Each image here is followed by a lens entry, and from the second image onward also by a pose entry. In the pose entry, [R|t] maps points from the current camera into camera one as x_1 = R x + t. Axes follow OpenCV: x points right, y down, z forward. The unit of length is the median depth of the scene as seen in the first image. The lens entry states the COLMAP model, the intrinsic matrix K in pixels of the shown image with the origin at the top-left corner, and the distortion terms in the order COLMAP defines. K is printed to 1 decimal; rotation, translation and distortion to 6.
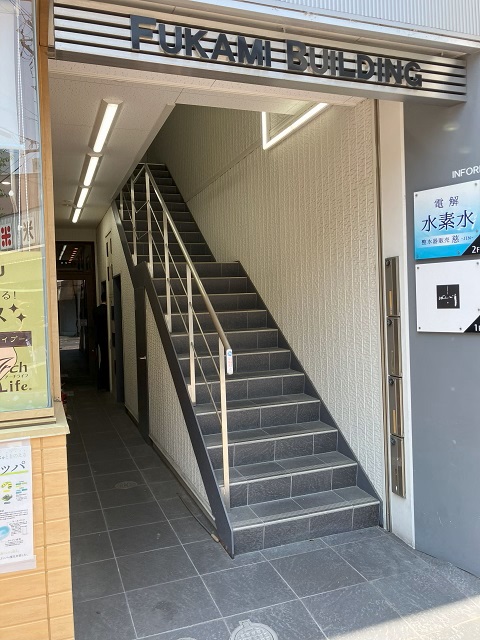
lens RADIAL K [[529.0, 0, 239.9], [0, 529.0, 315.7], [0, 0, 1]] dist [0.009624, -0.010240]
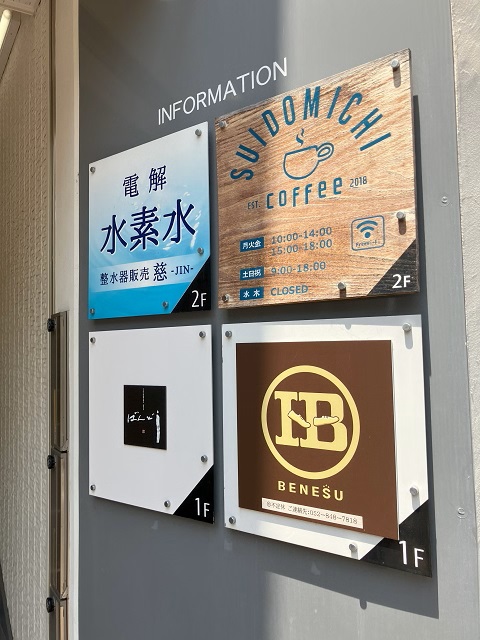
lens RADIAL K [[529.0, 0, 239.7], [0, 529.0, 322.1], [0, 0, 1]] dist [0.009624, -0.010240]
pose [[0.980108, 0.020932, 0.197360, 0.378579], [-0.004667, 0.996579, -0.082518, -0.072650], [-0.198412, 0.079955, 0.976852, 0.587879]]
